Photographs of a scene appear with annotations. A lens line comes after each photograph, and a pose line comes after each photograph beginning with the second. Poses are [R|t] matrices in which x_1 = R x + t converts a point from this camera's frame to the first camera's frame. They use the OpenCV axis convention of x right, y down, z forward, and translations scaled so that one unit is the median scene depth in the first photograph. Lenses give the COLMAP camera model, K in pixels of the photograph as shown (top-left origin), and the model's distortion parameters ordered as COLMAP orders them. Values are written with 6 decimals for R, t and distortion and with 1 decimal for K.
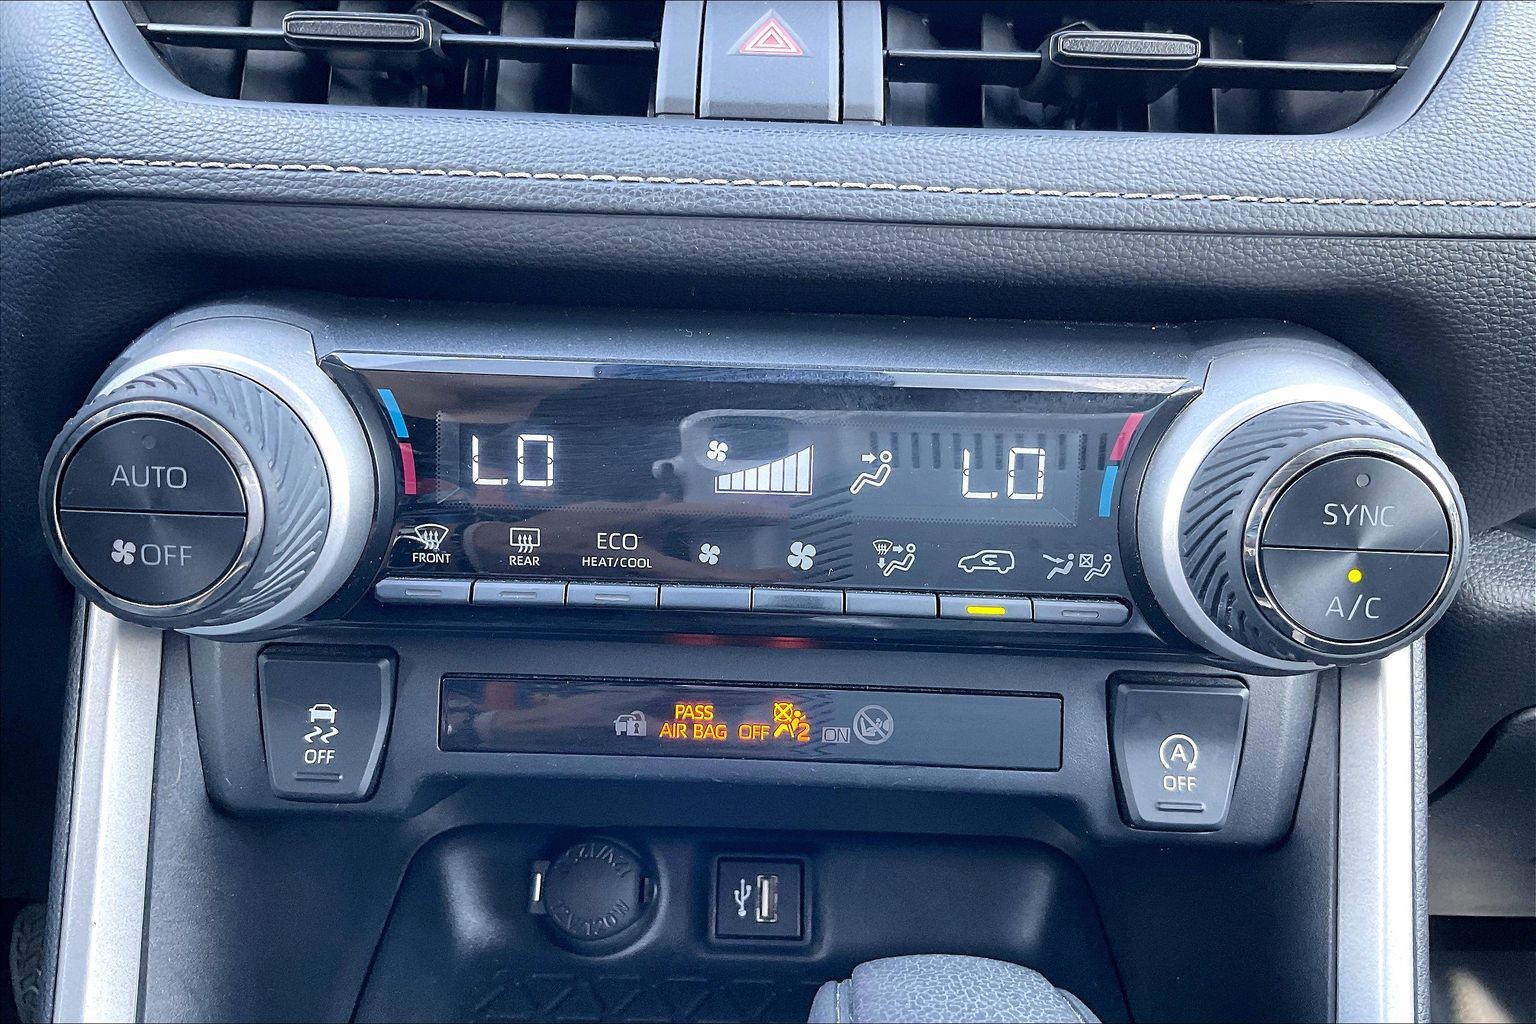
lens RADIAL K [[1256.4, 0, 759.6], [0, 1256.4, 511.6], [0, 0, 1]] dist [0.051591, -0.076225]
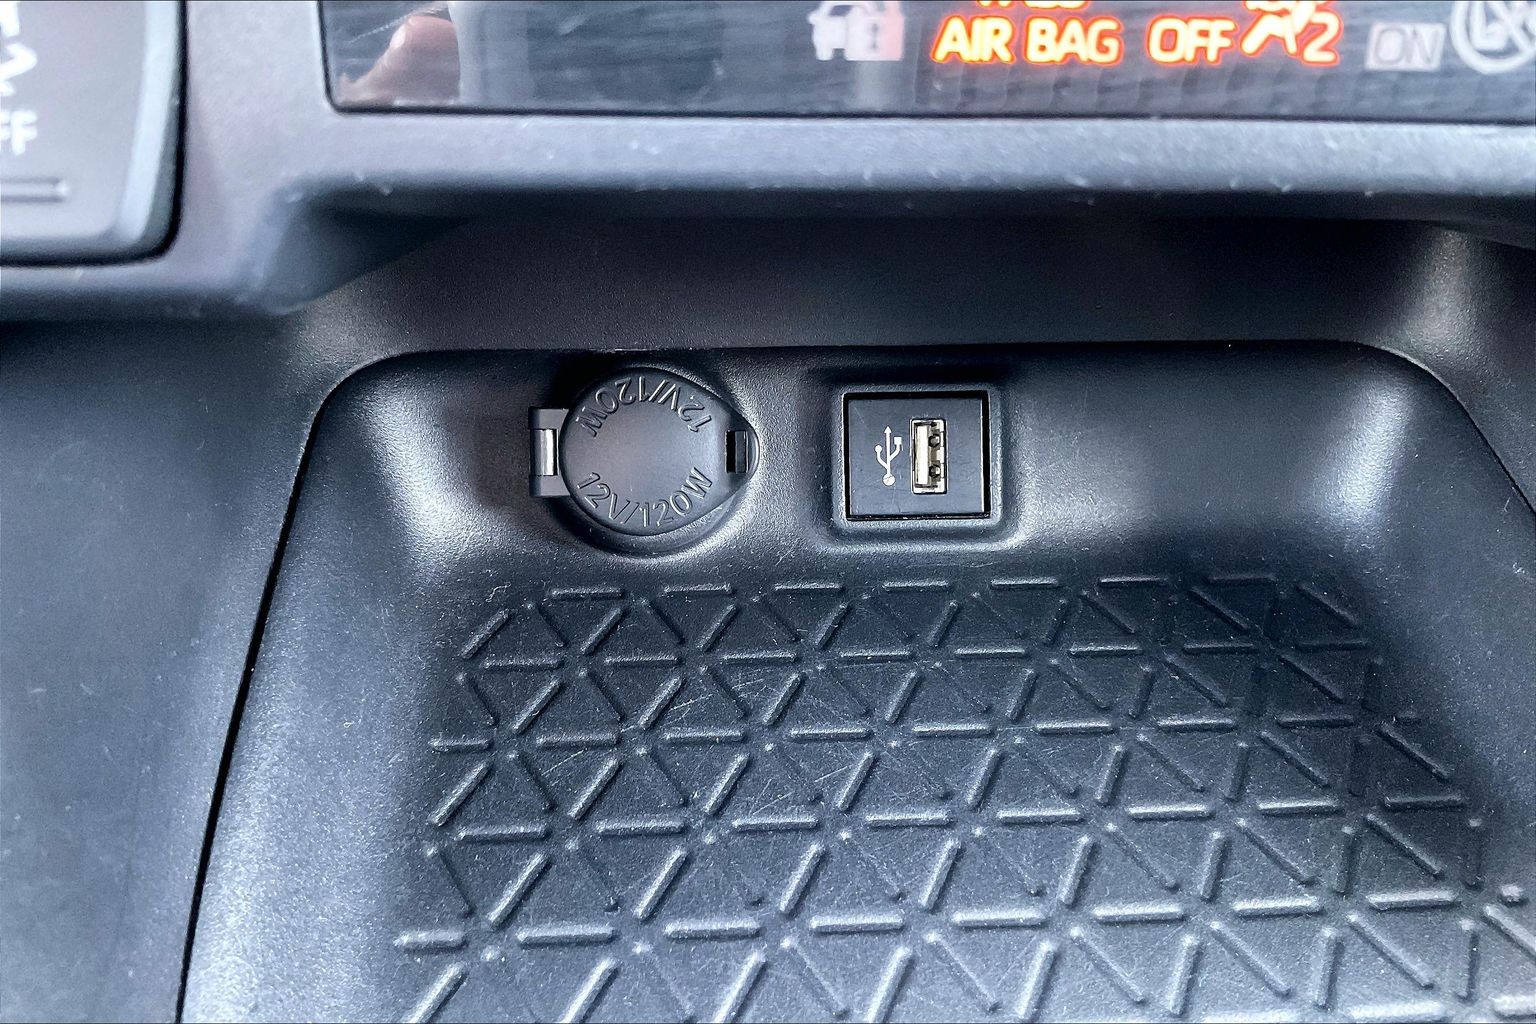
lens RADIAL K [[1256.4, 0, 776.6], [0, 1256.4, 513.5], [0, 0, 1]] dist [0.051591, -0.076225]
pose [[0.996532, -0.040962, 0.072436, -0.151524], [0.013586, 0.938865, 0.344016, 0.168261], [-0.082099, -0.341839, 0.936165, 0.585702]]
